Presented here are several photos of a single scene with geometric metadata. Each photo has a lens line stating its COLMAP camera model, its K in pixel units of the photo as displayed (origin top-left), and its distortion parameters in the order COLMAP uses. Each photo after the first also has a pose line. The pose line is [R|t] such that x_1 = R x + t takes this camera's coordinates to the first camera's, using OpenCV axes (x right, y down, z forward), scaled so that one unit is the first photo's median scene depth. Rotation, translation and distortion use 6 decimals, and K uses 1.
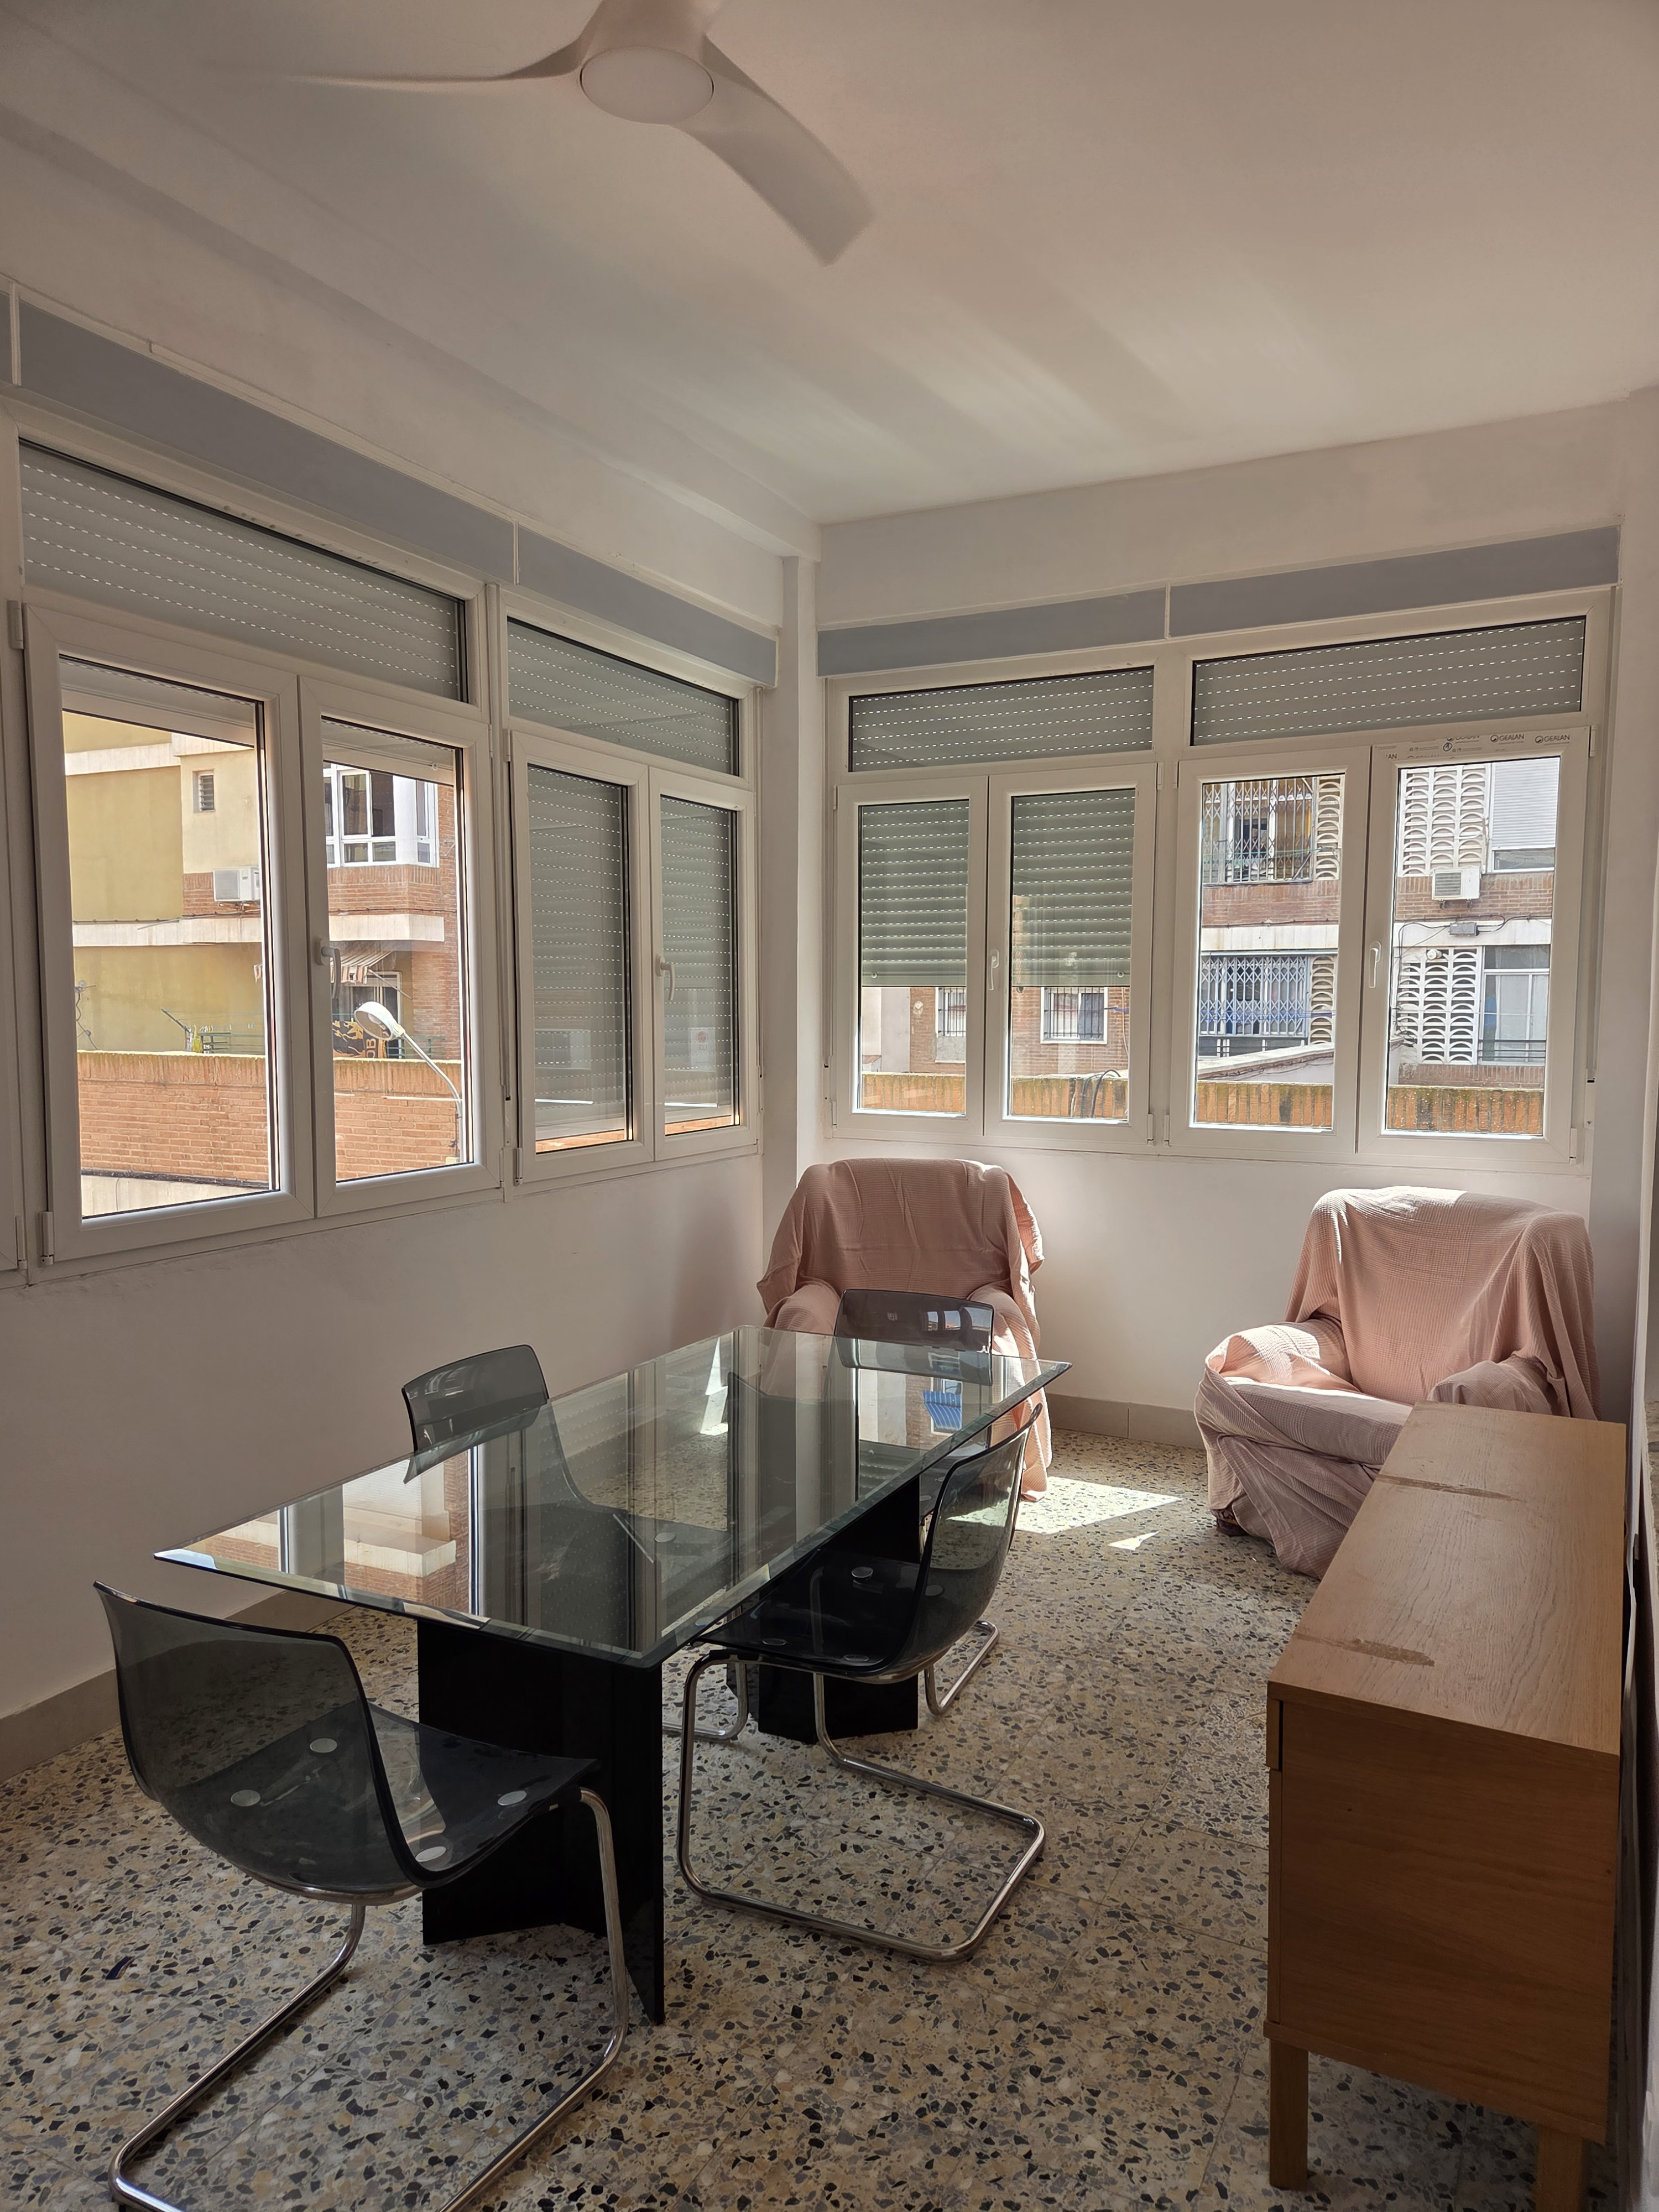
lens RADIAL K [[1476.4, 0, 825.5], [0, 1476.4, 1106.3], [0, 0, 1]] dist [0.045343, -0.004896]
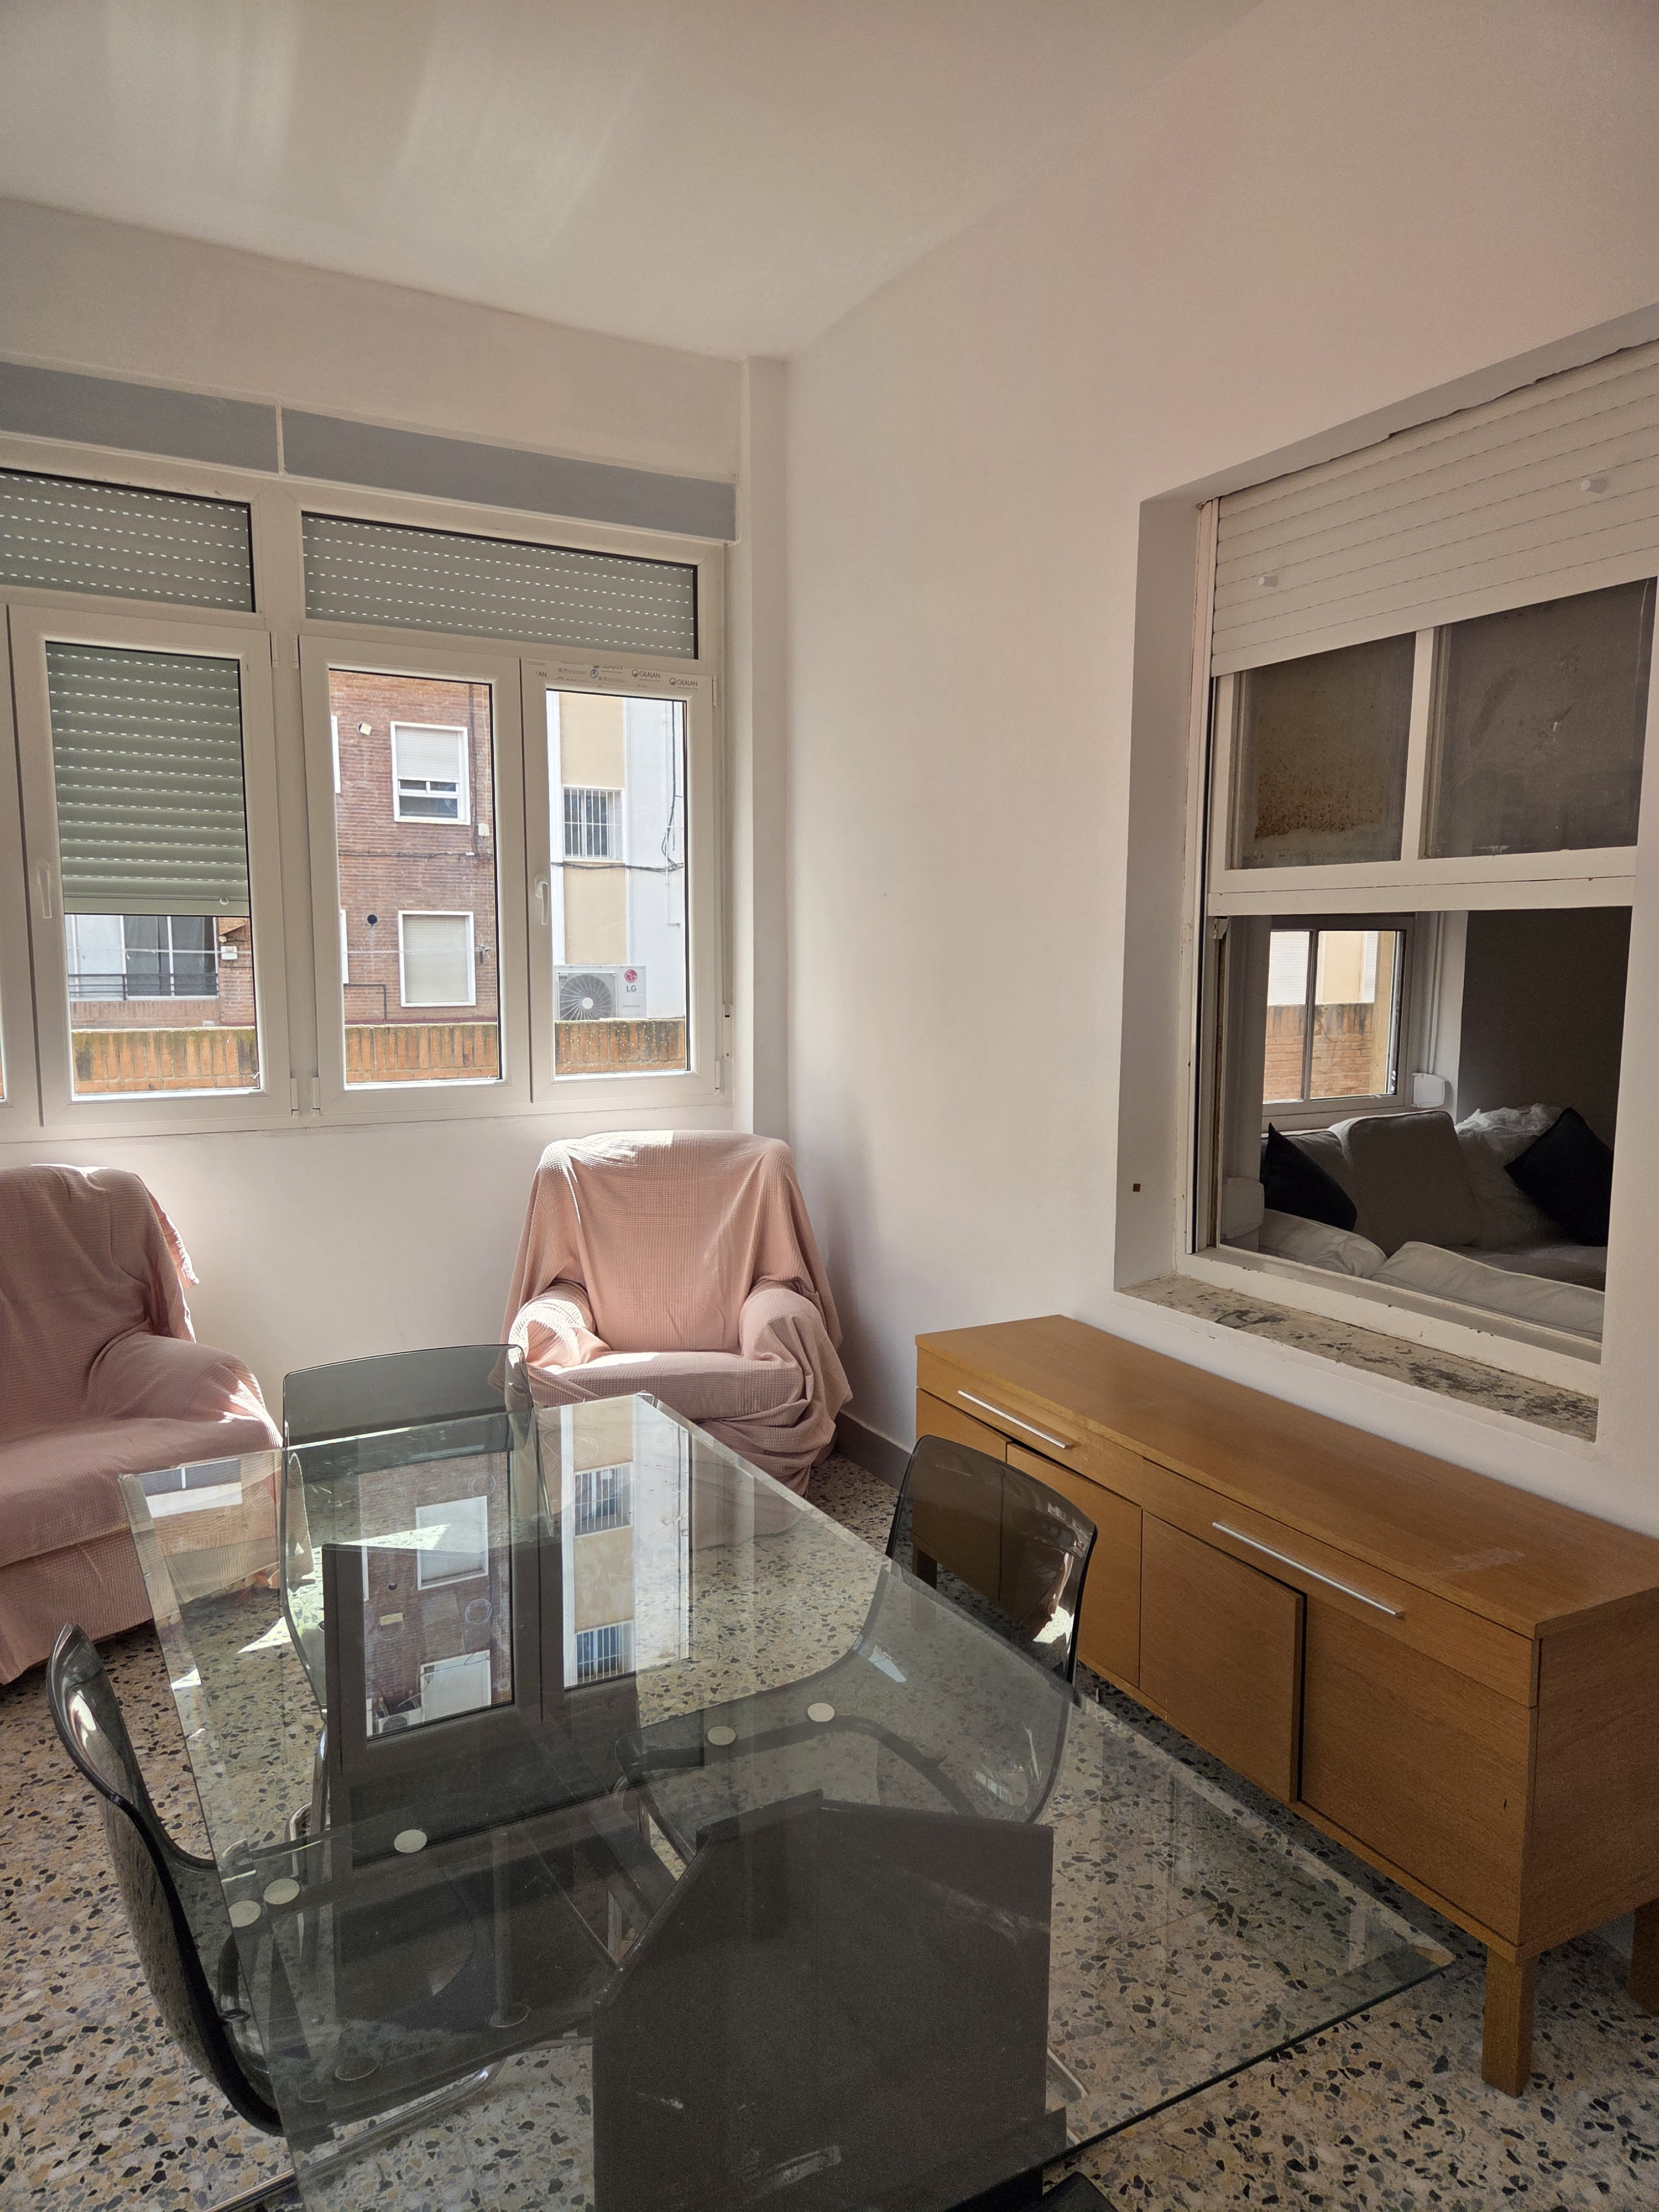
lens RADIAL K [[1476.4, 0, 827.1], [0, 1476.4, 1114.5], [0, 0, 1]] dist [0.045343, -0.004896]
pose [[0.556548, -0.097725, 0.825048, -0.315196], [0.055486, 0.995213, 0.080452, -0.026391], [-0.828961, 0.001003, 0.559306, 0.337633]]
